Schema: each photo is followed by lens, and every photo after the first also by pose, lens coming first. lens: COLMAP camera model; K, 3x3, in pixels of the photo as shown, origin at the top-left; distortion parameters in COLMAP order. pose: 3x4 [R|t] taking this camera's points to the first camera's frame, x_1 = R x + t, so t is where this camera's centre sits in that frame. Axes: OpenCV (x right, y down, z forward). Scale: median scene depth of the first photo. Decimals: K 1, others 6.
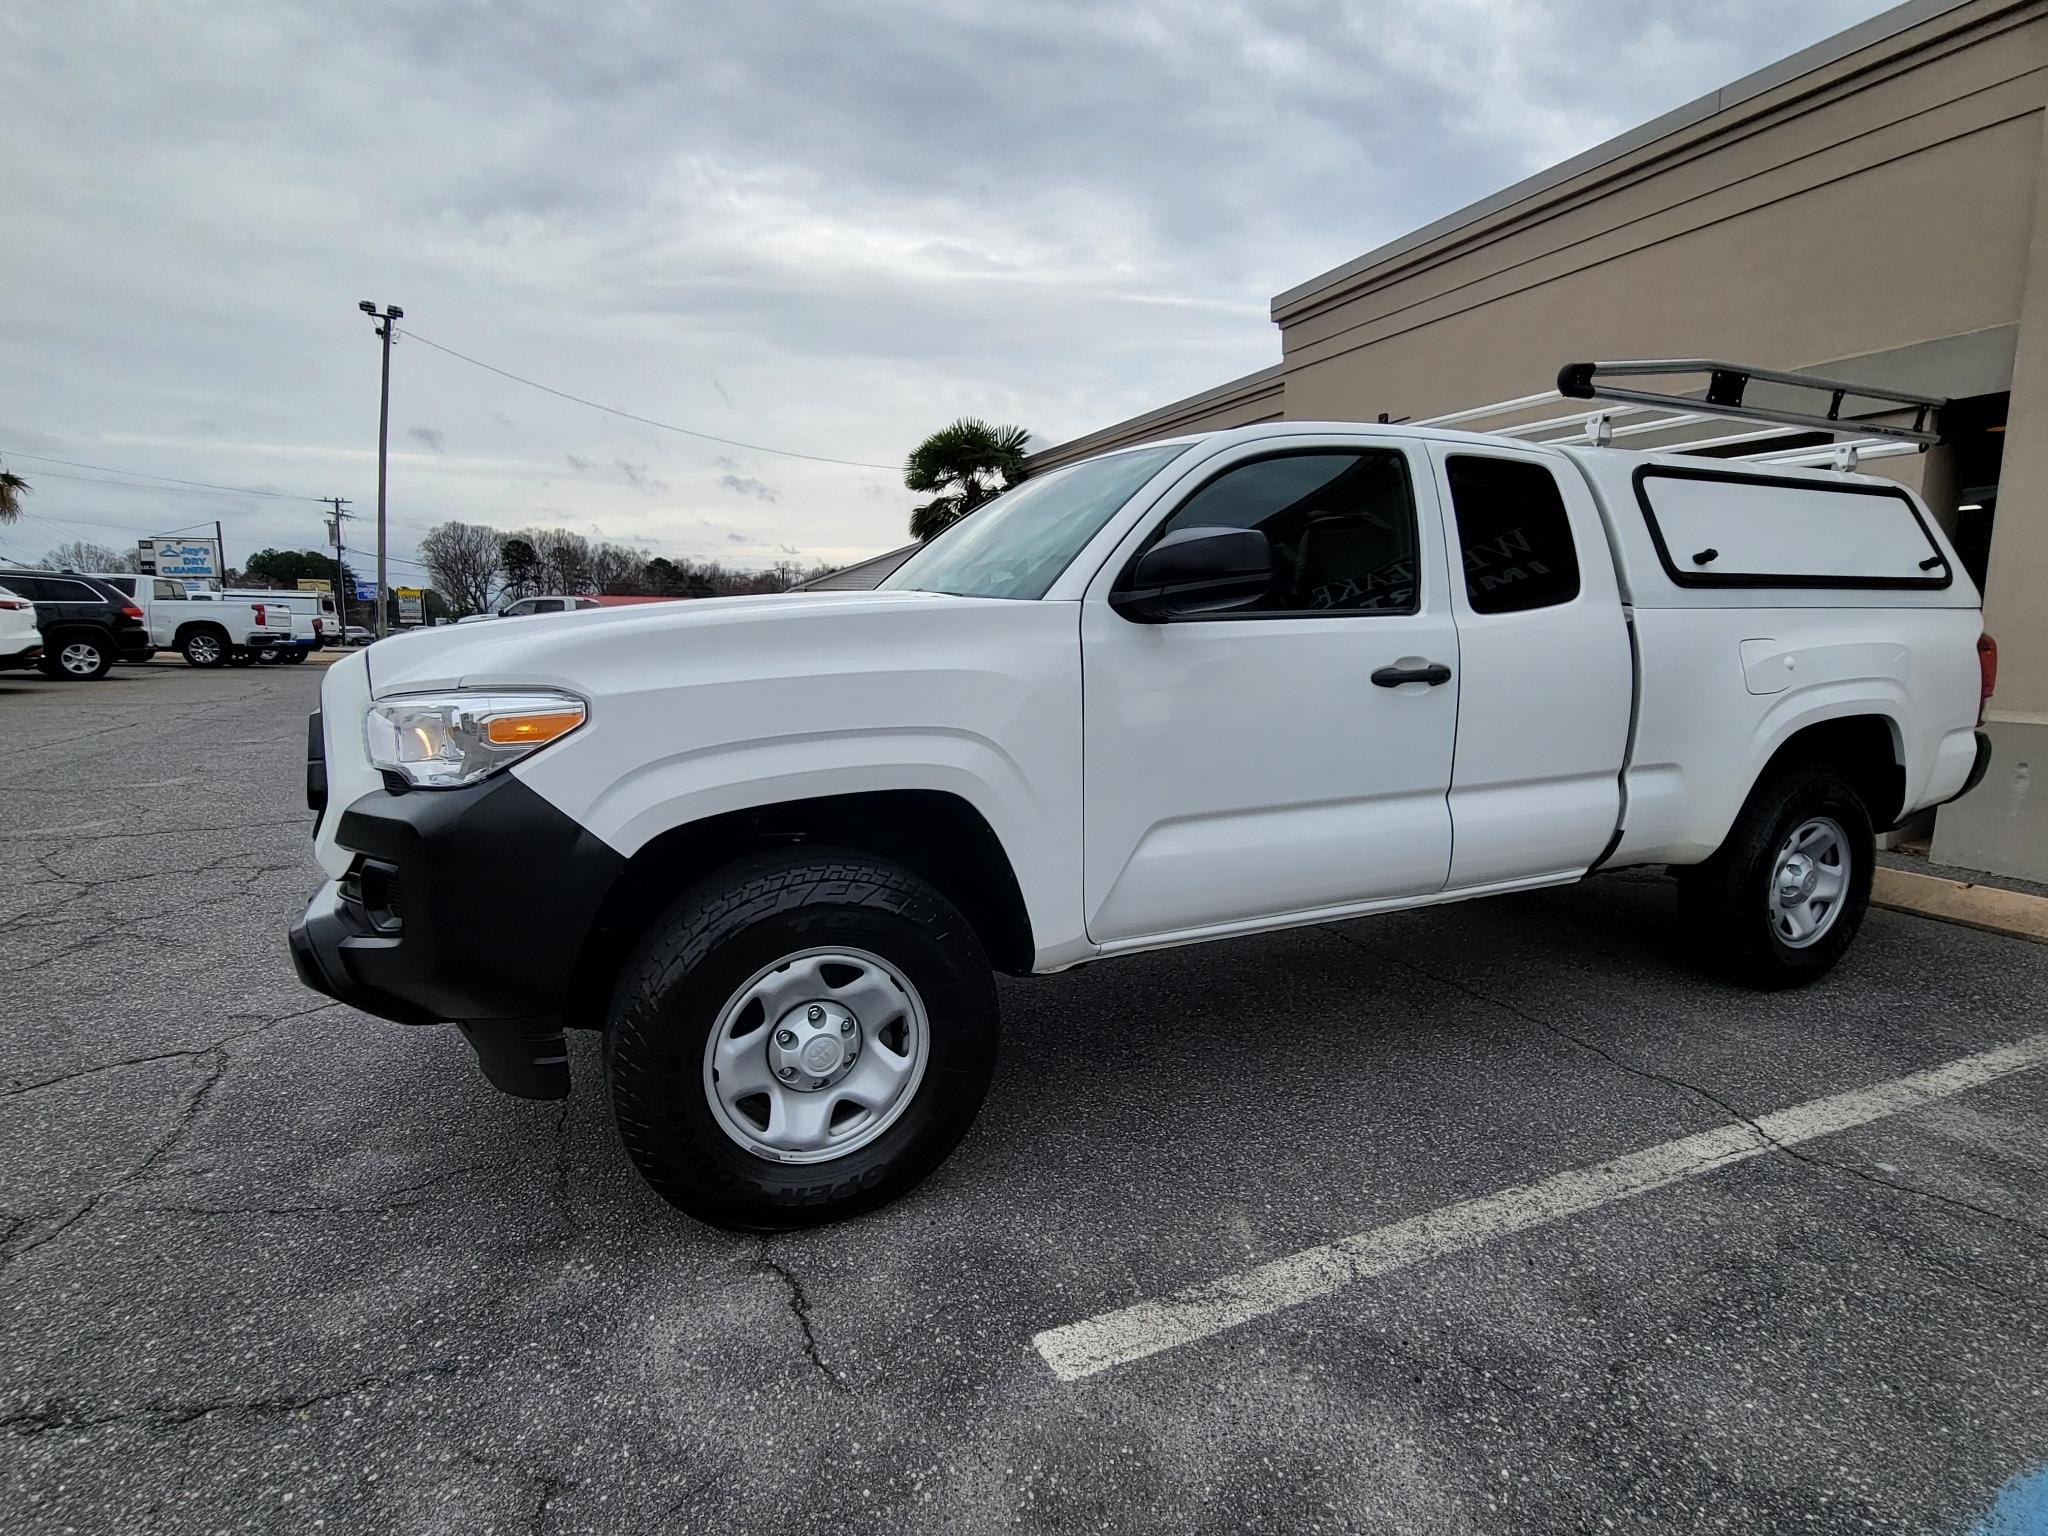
lens RADIAL K [[1021.9, 0, 1027.2], [0, 1021.9, 798.1], [0, 0, 1]] dist [0.001152, -0.001323]
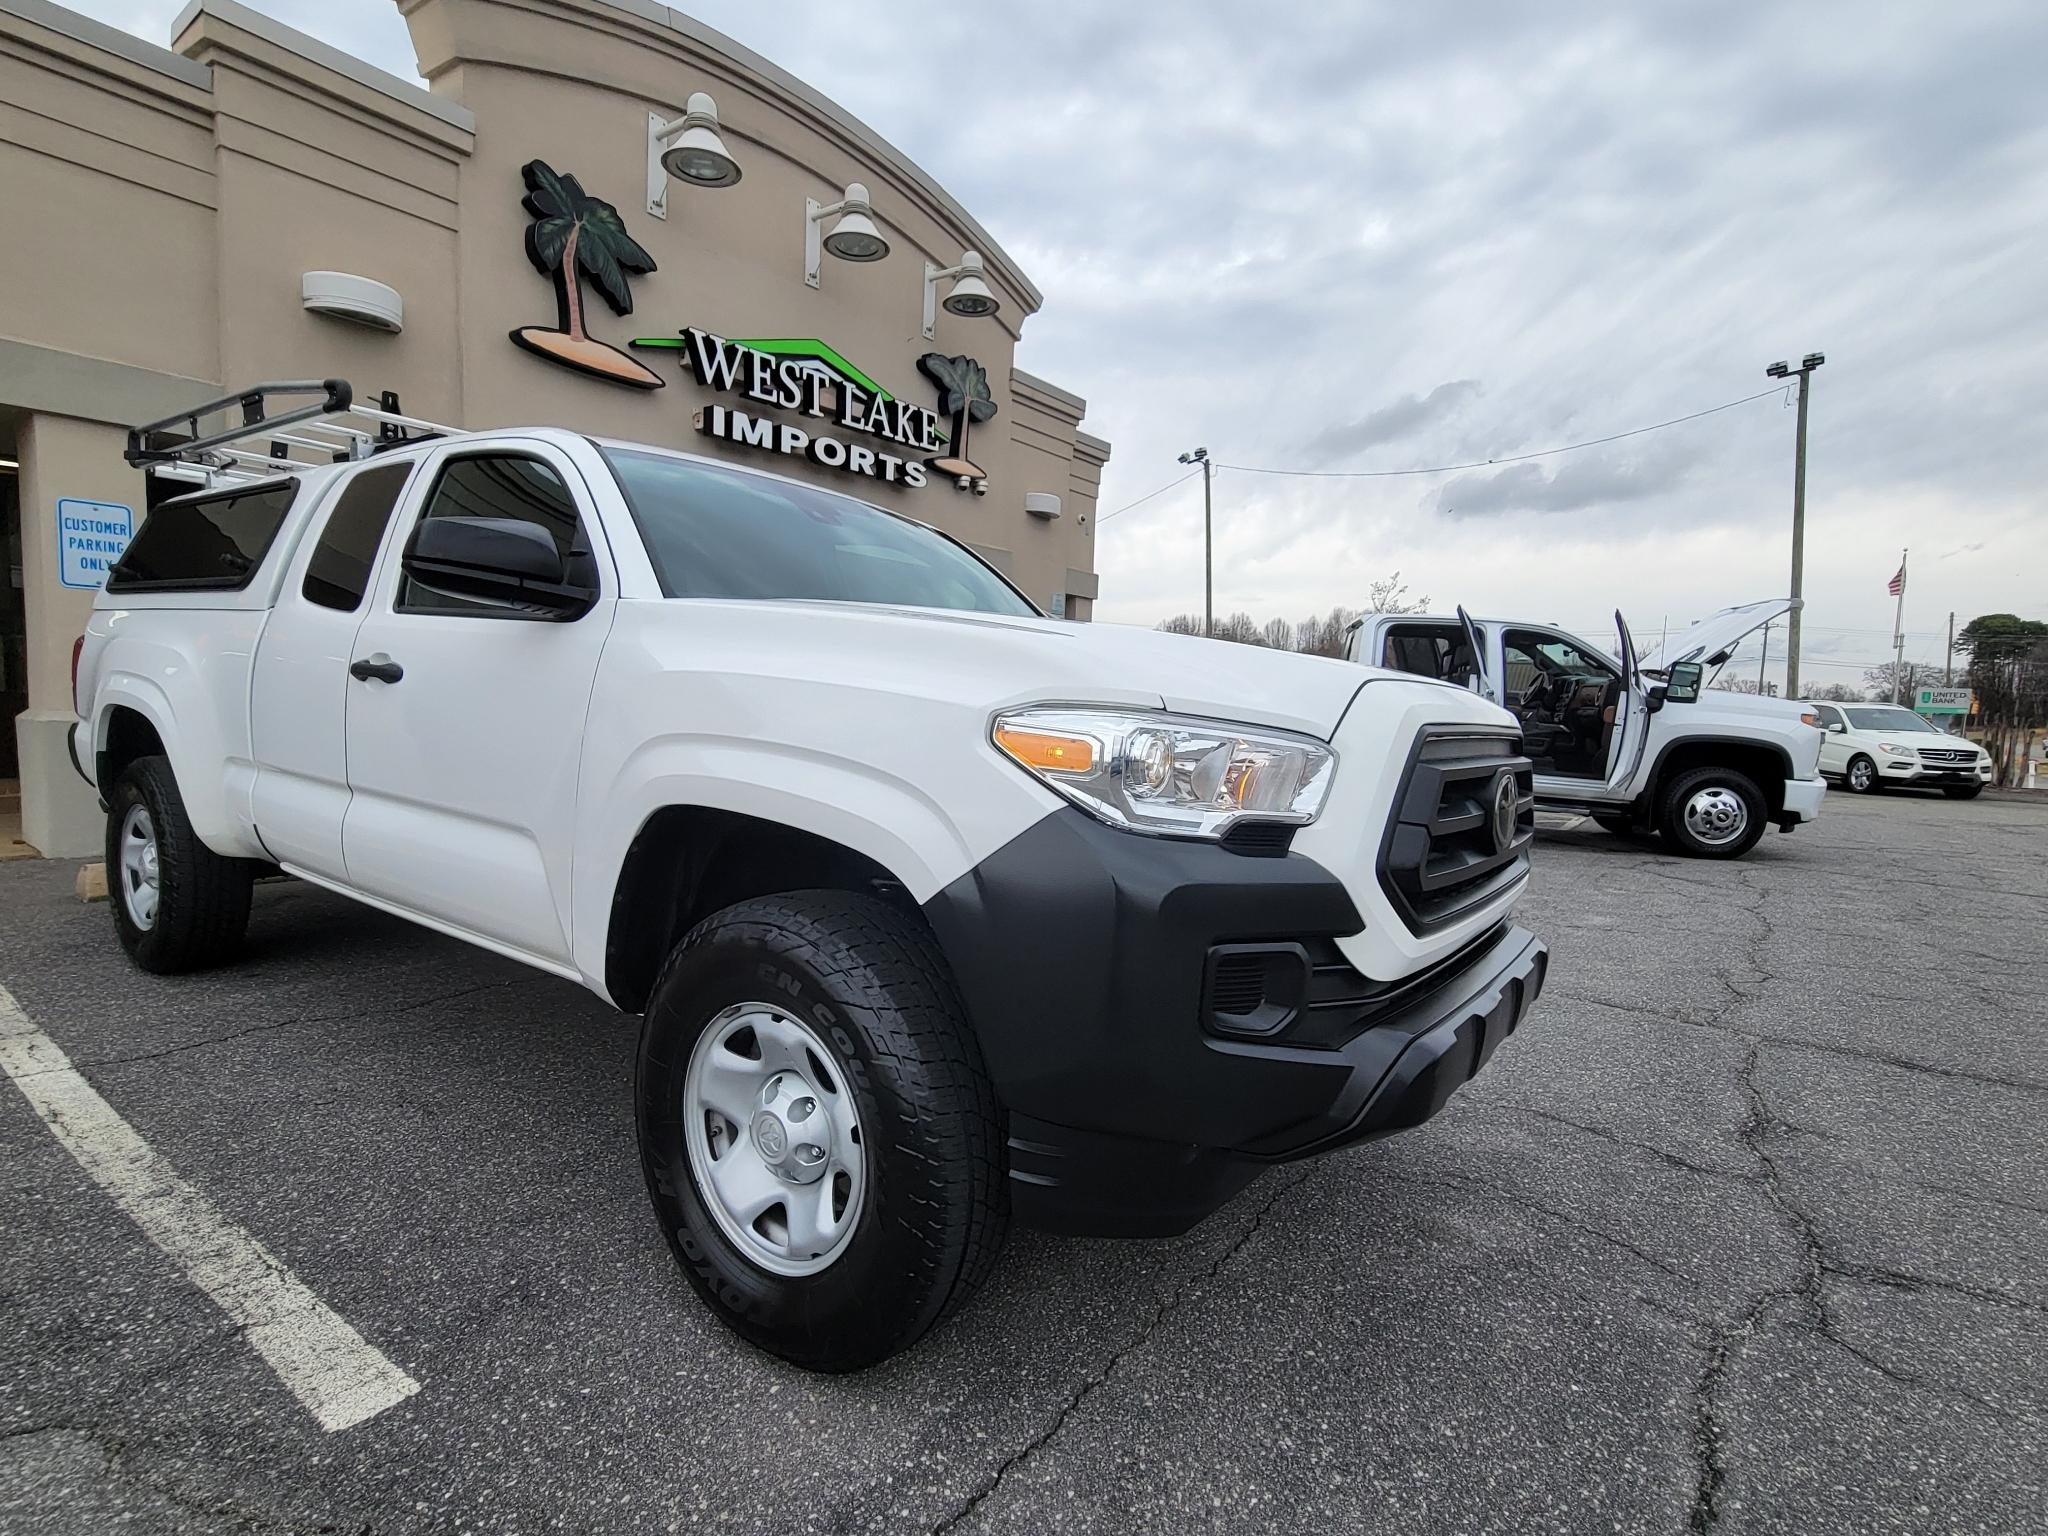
lens RADIAL K [[1021.9, 0, 1039.3], [0, 1021.9, 774.9], [0, 0, 1]] dist [0.001152, -0.001323]
pose [[-0.498274, -0.096490, 0.861634, -0.934639], [0.098567, 0.981041, 0.166862, -0.201762], [-0.861399, 0.168071, -0.479316, 1.332093]]
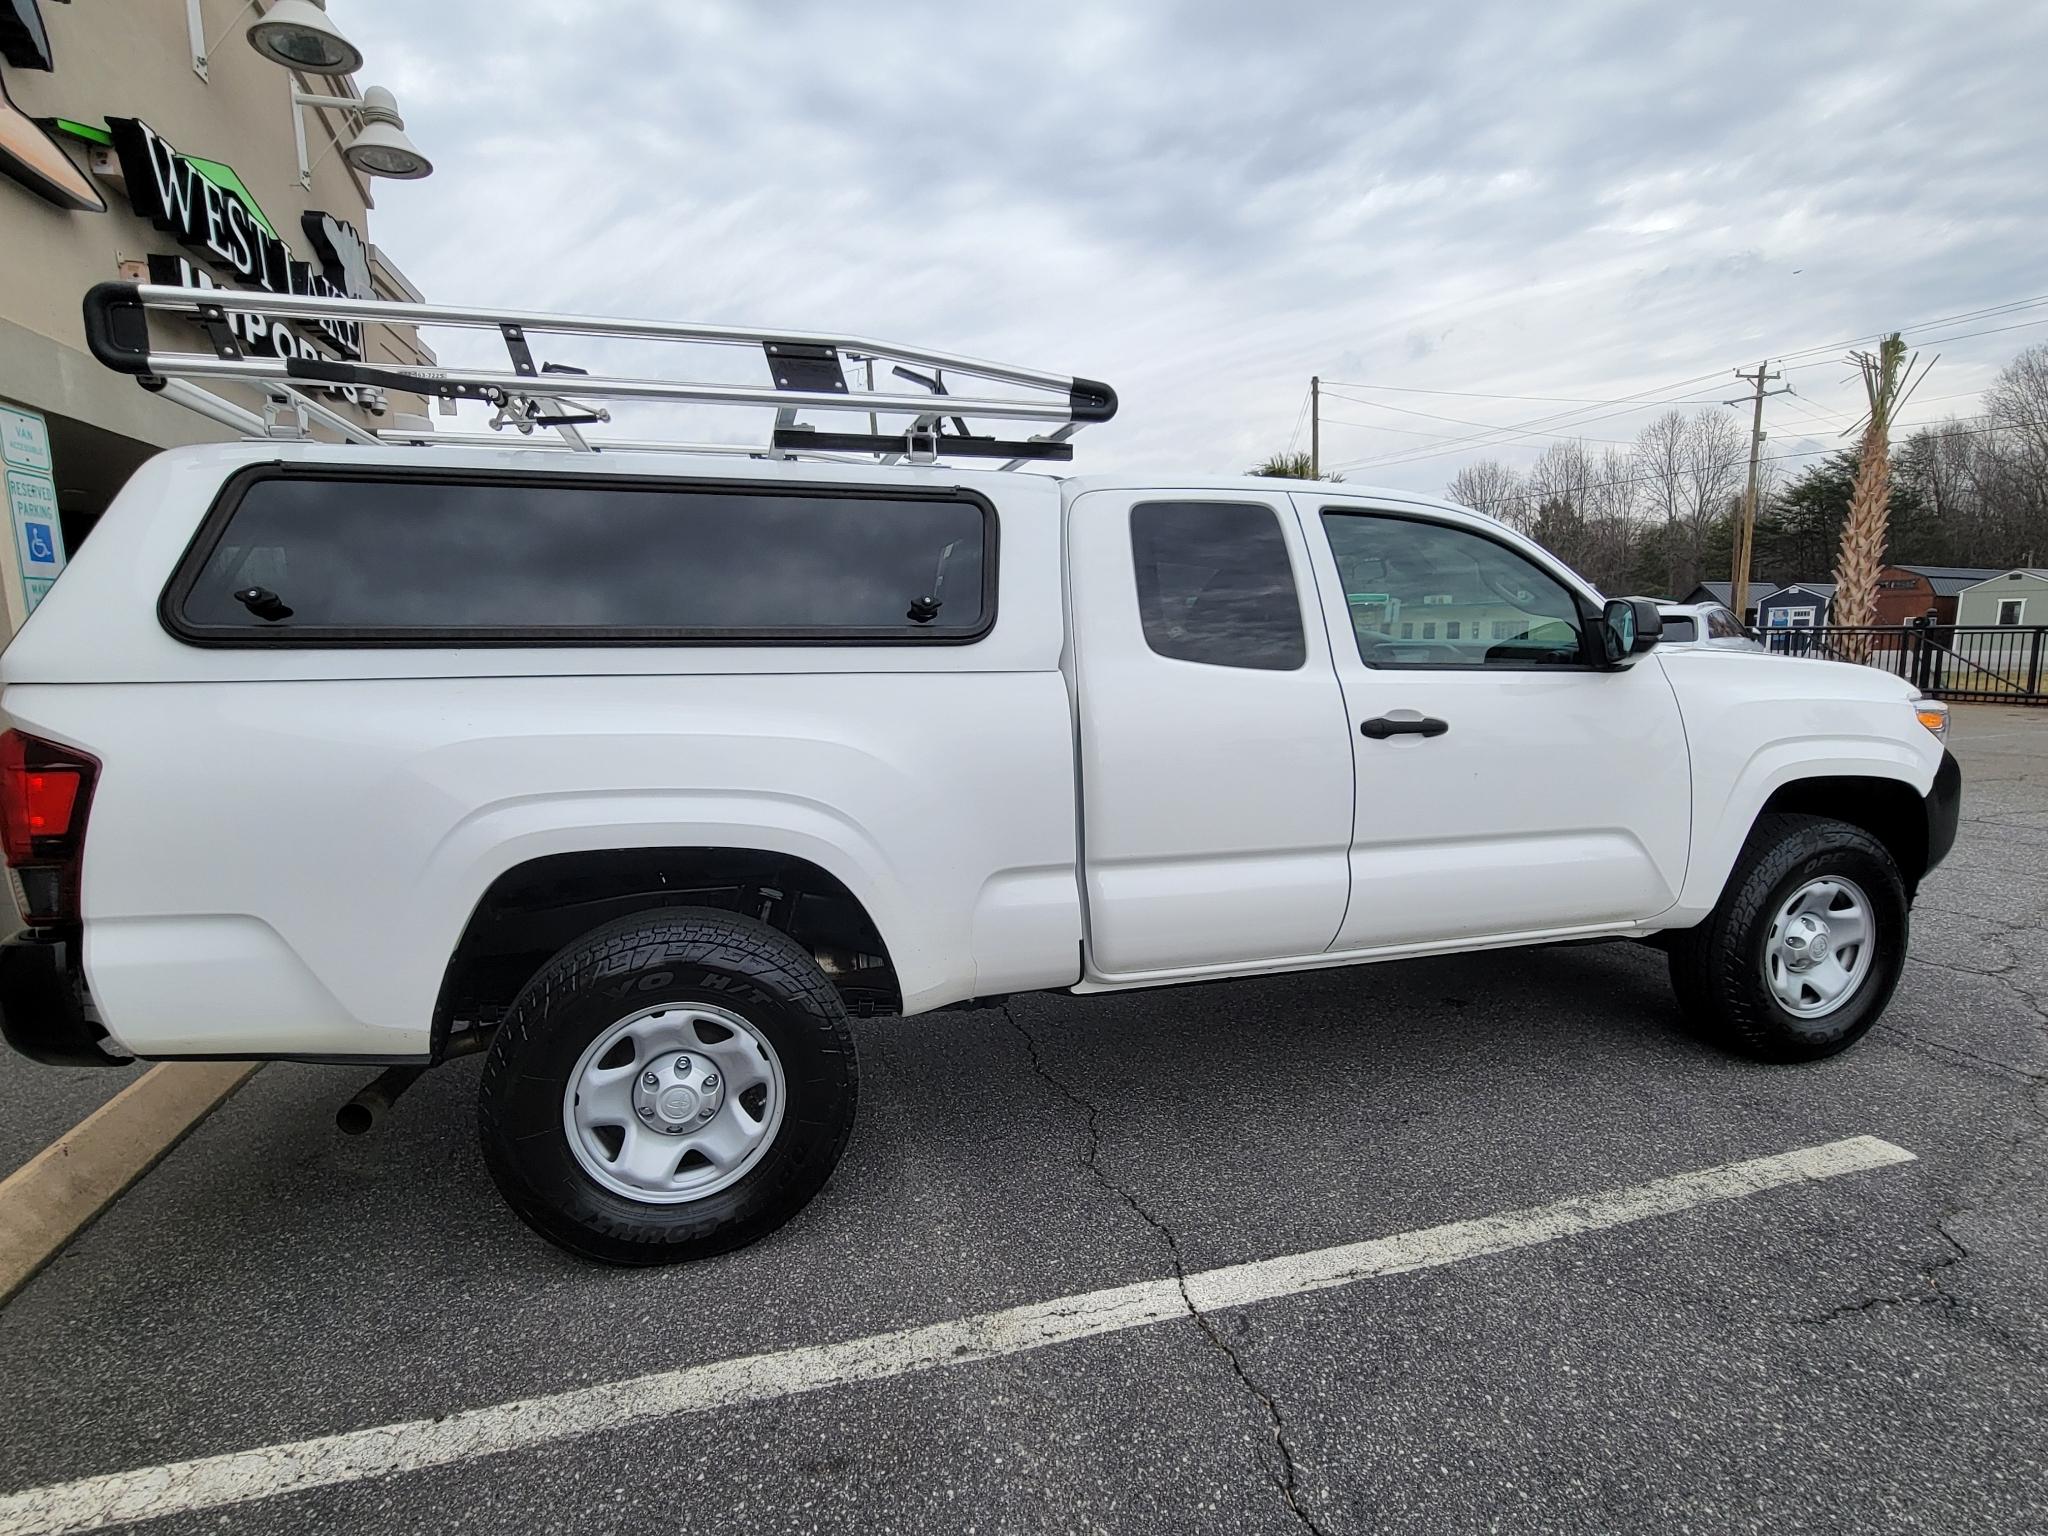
lens RADIAL K [[1021.9, 0, 1038.2], [0, 1021.9, 773.8], [0, 0, 1]] dist [0.001152, -0.001323]
pose [[-0.990319, -0.009311, 0.138494, 0.253241], [0.032621, 0.954193, 0.297409, -0.431253], [-0.134919, 0.299048, -0.944652, 2.263495]]
